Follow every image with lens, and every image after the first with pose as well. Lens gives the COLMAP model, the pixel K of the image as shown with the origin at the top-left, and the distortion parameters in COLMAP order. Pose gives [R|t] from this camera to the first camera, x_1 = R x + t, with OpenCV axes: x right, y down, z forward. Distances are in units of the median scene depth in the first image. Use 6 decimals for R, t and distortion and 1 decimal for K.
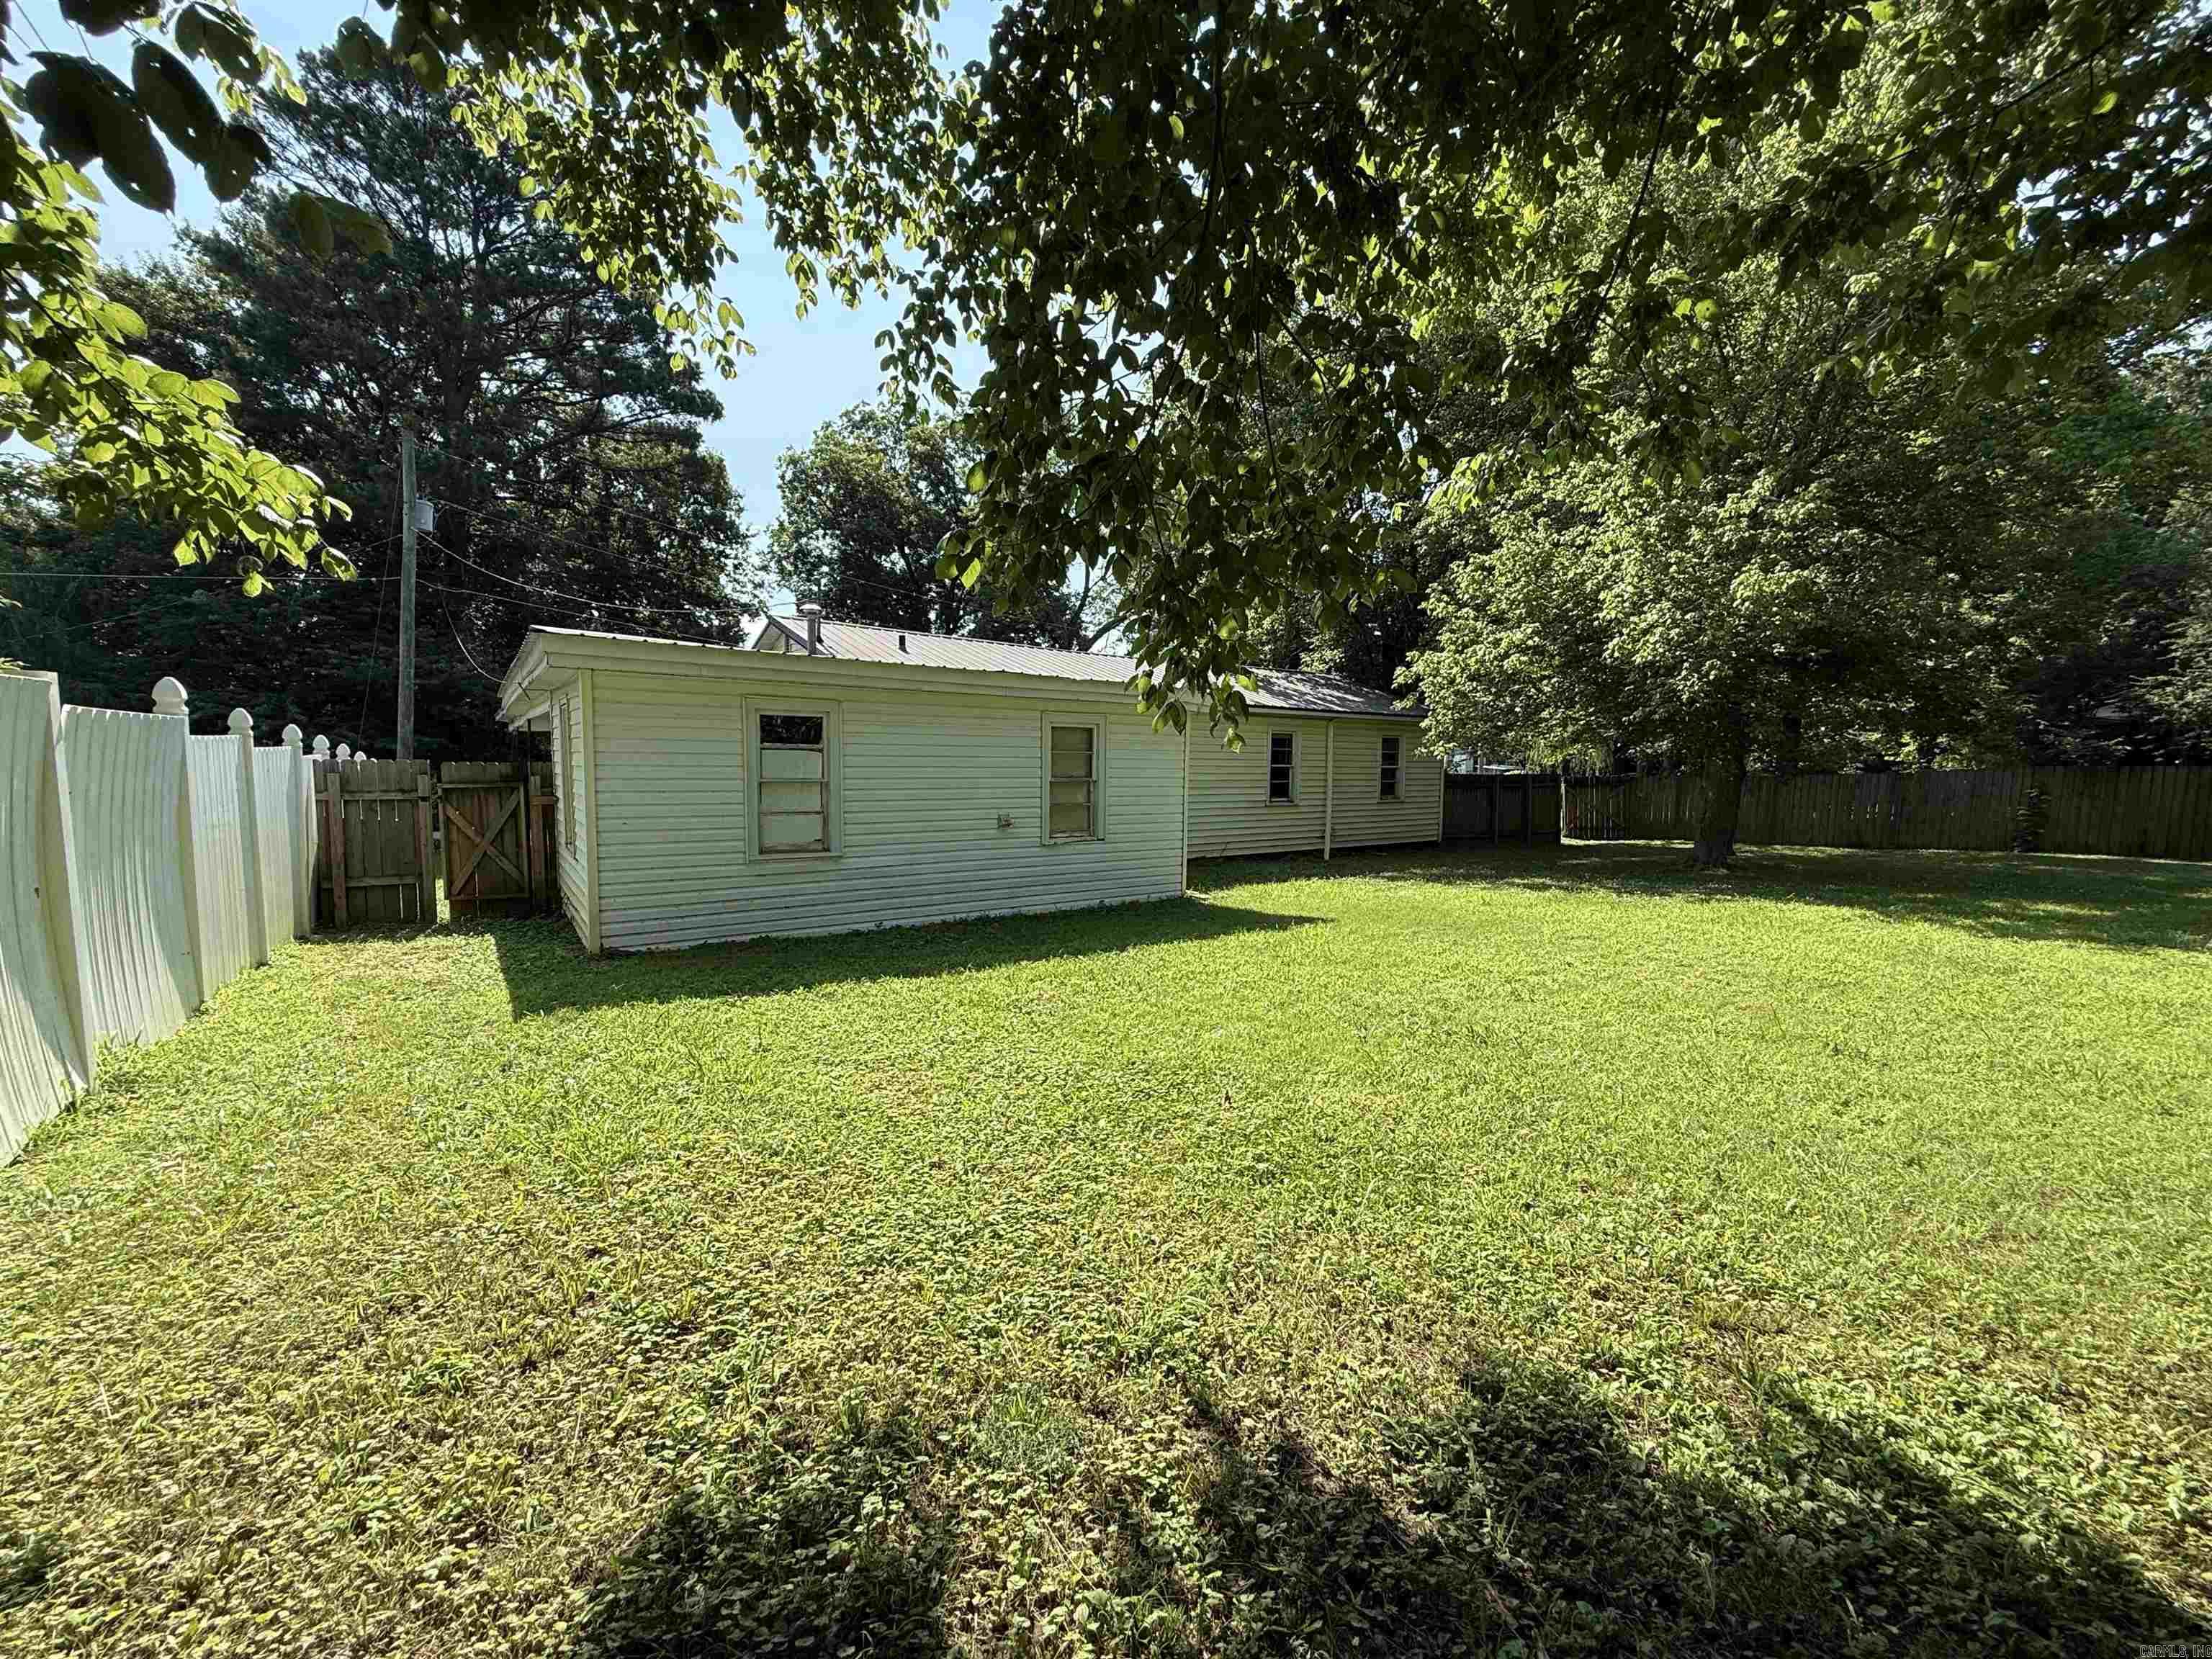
lens RADIAL K [[881.1, 0, 1115.5], [0, 881.1, 827.0], [0, 0, 1]] dist [0.000057, -0.000219]
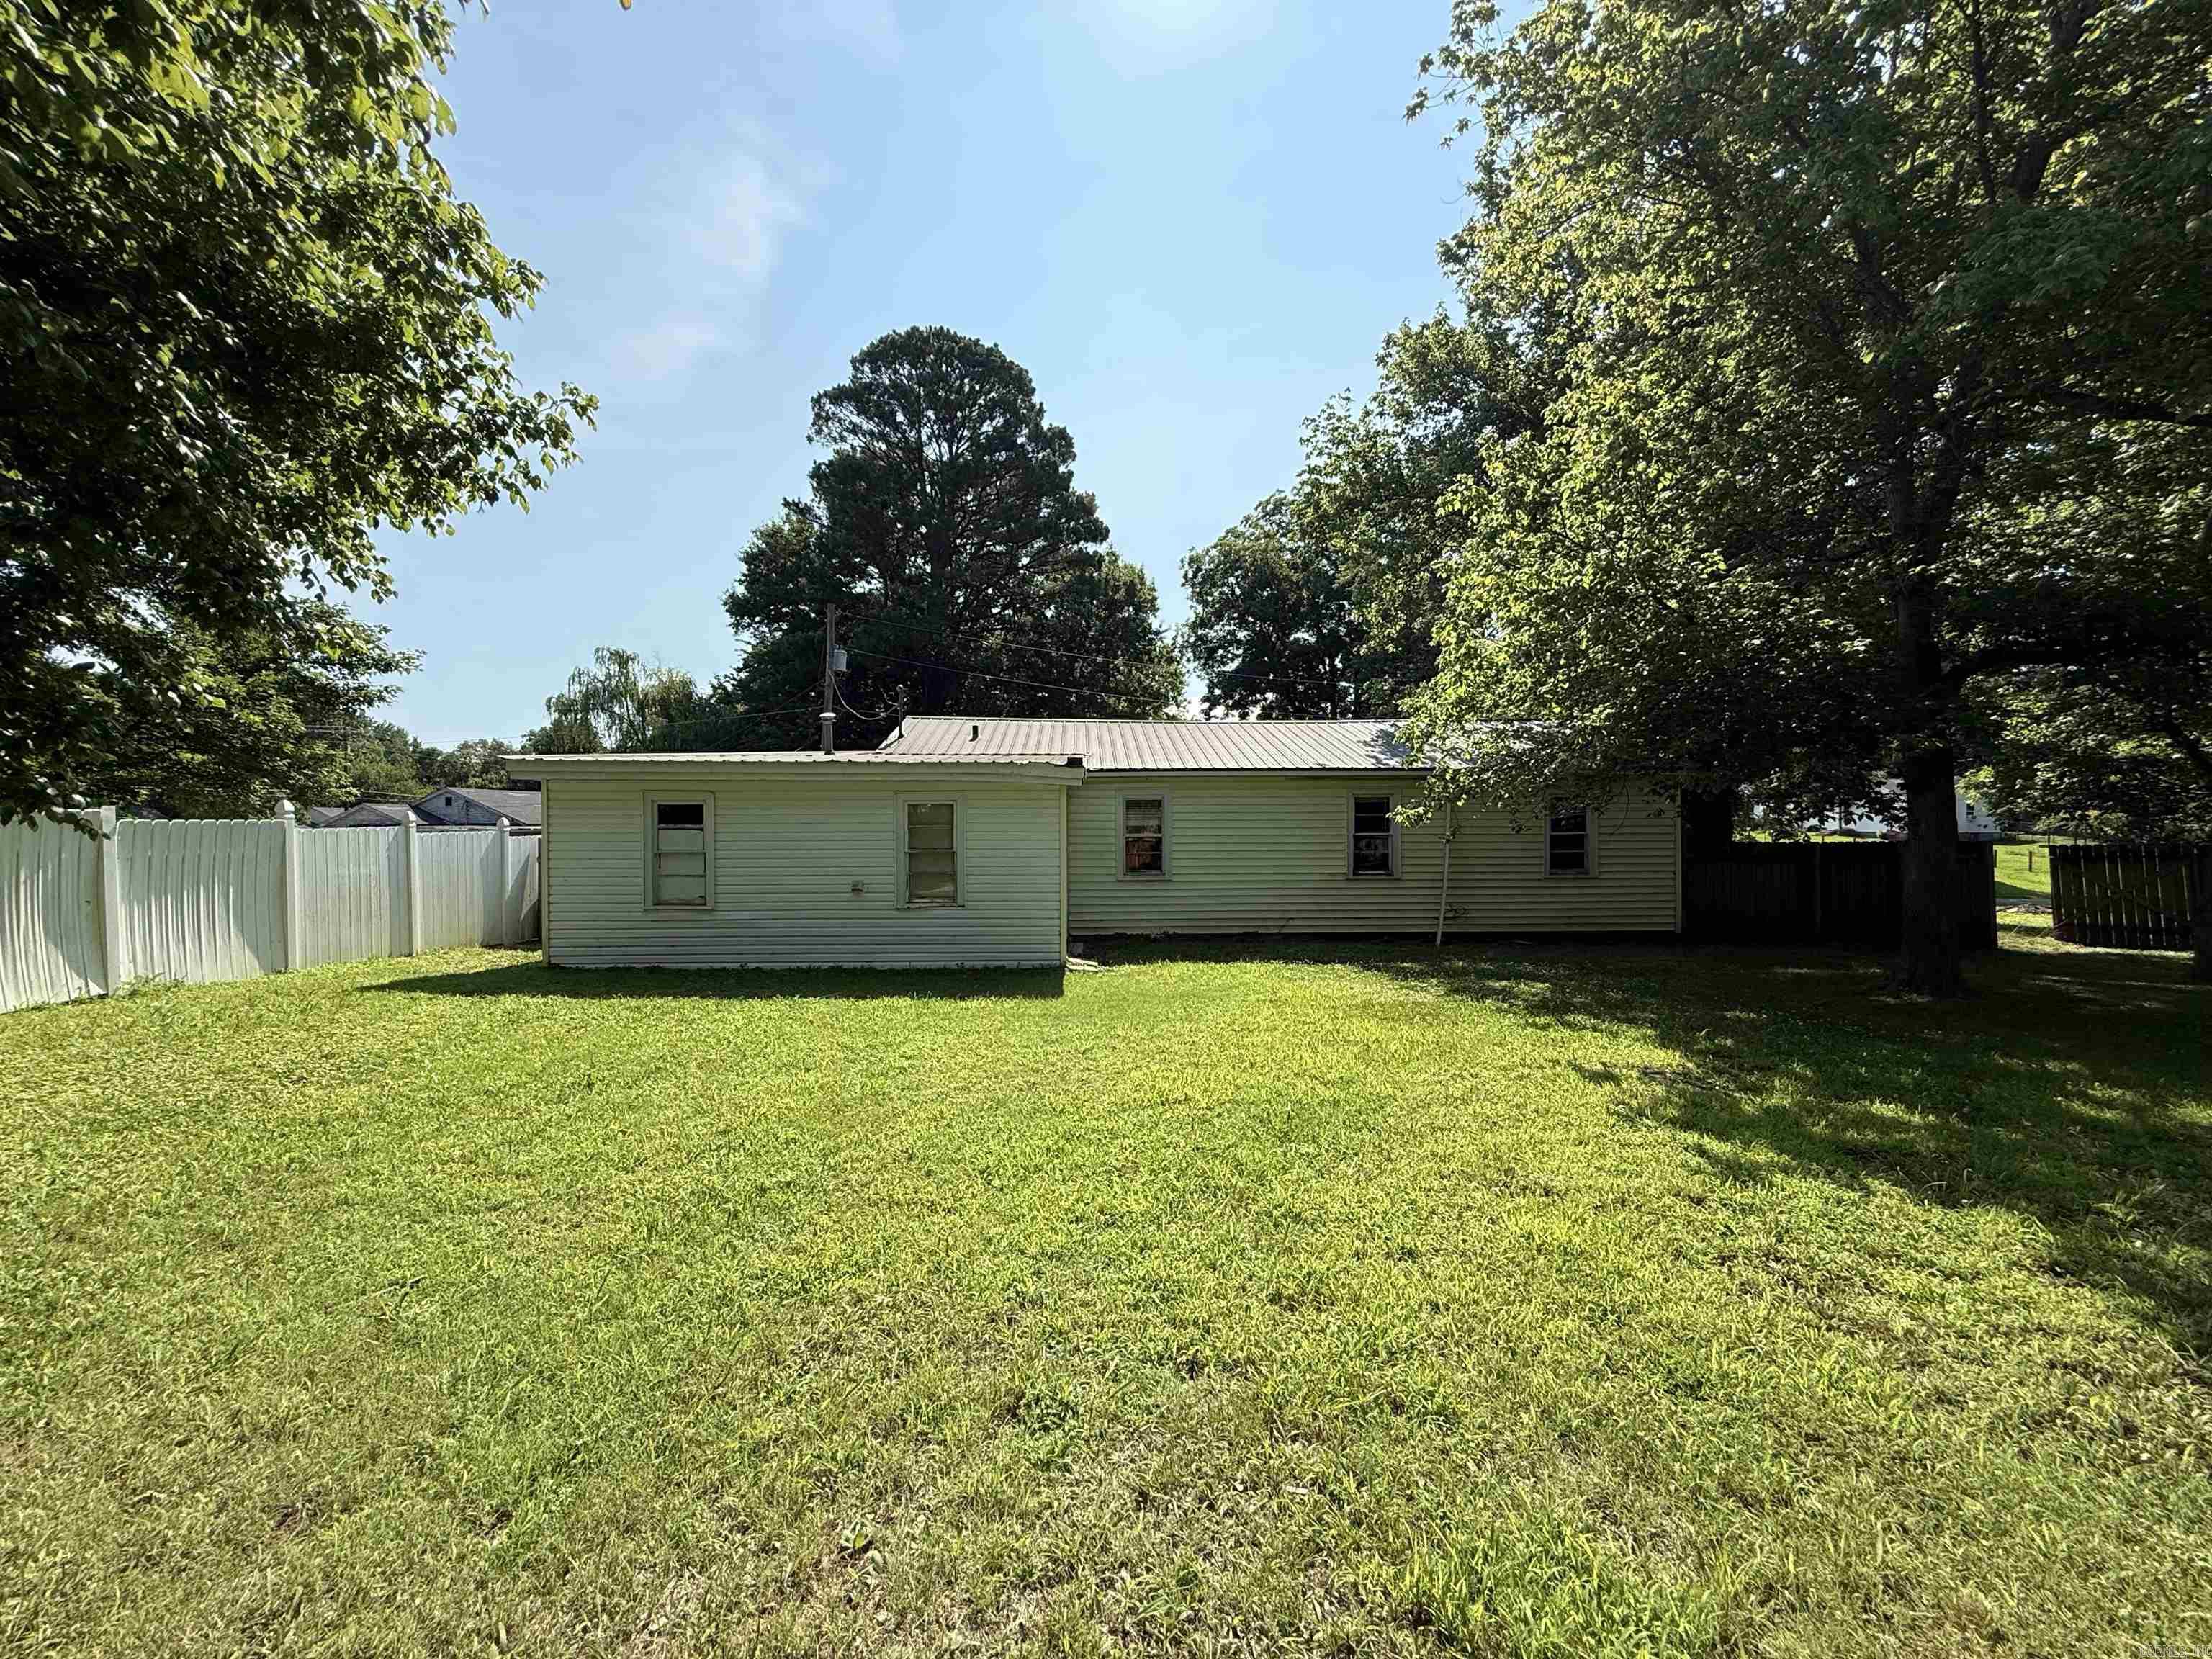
lens RADIAL K [[881.1, 0, 1102.4], [0, 881.1, 837.2], [0, 0, 1]] dist [0.000057, -0.000219]
pose [[0.816318, -0.007457, -0.577554, 0.755491], [-0.029917, 0.998029, -0.055170, -0.015891], [0.576827, 0.062315, 0.814486, 0.221576]]
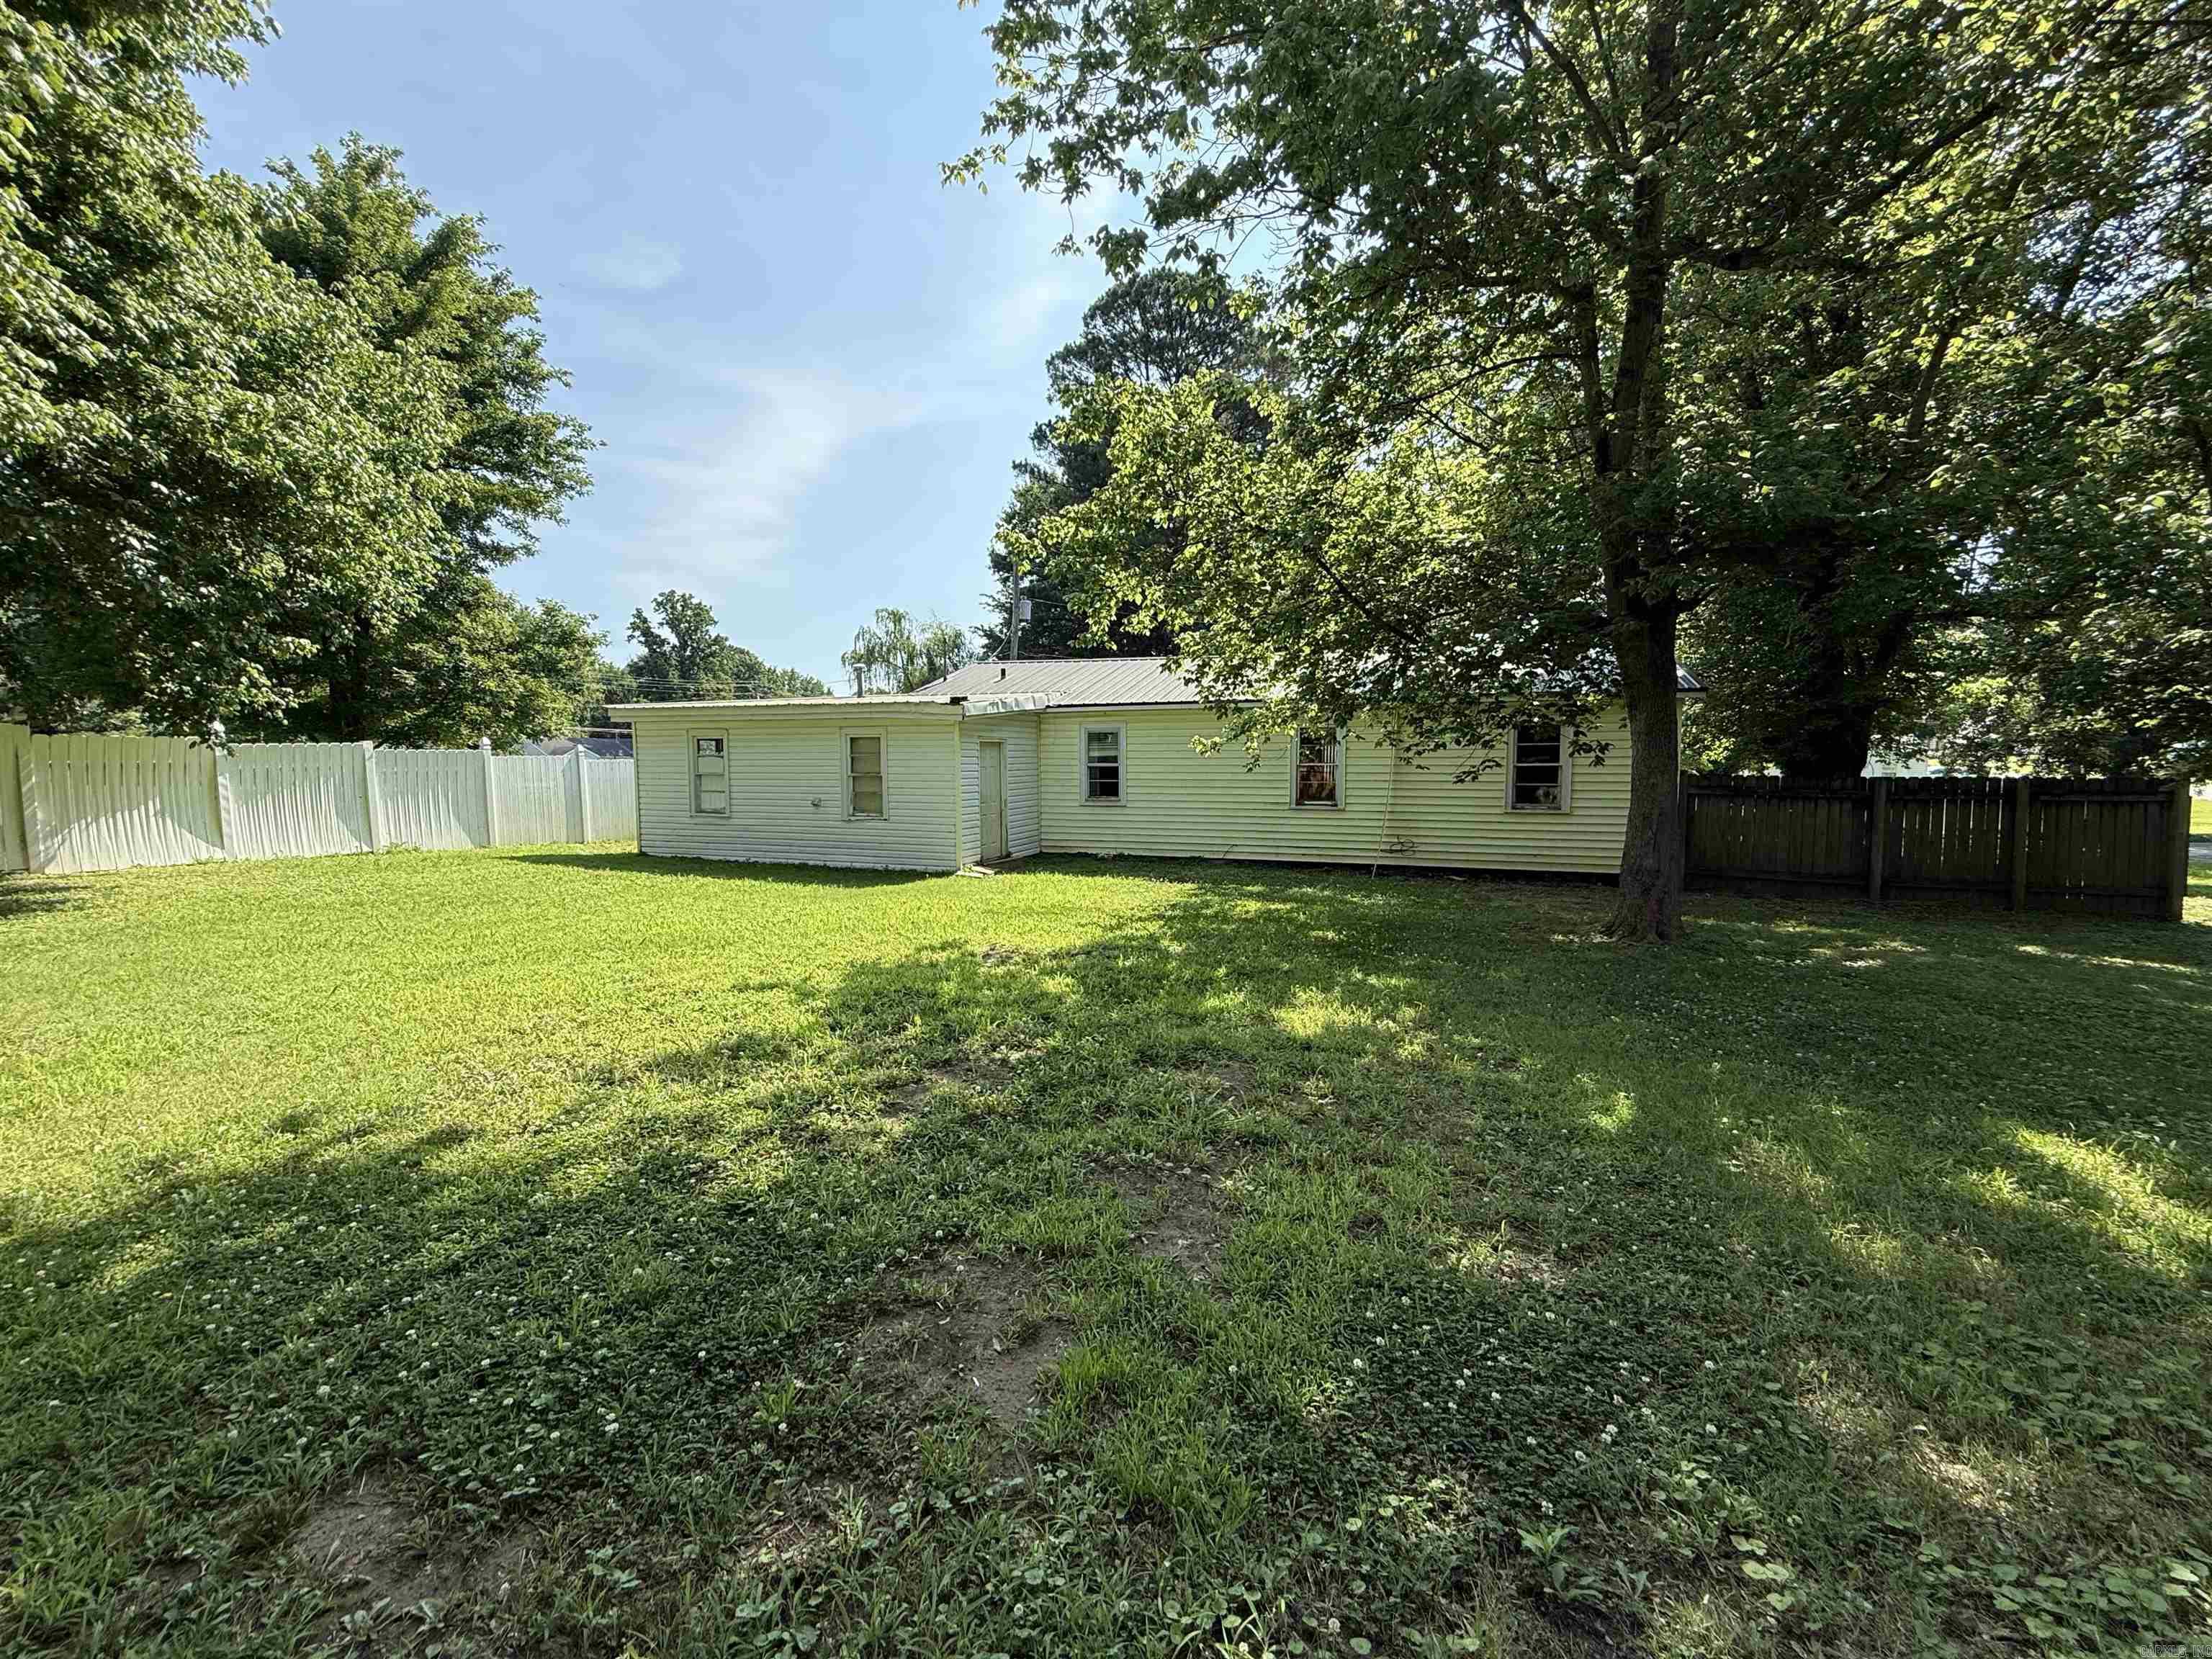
lens RADIAL K [[881.1, 0, 1102.9], [0, 881.1, 835.0], [0, 0, 1]] dist [0.000057, -0.000219]
pose [[0.543822, 0.057138, -0.837253, 1.291928], [-0.057634, 0.997867, 0.030665, -0.022721], [0.837219, 0.031578, 0.545955, 0.556050]]
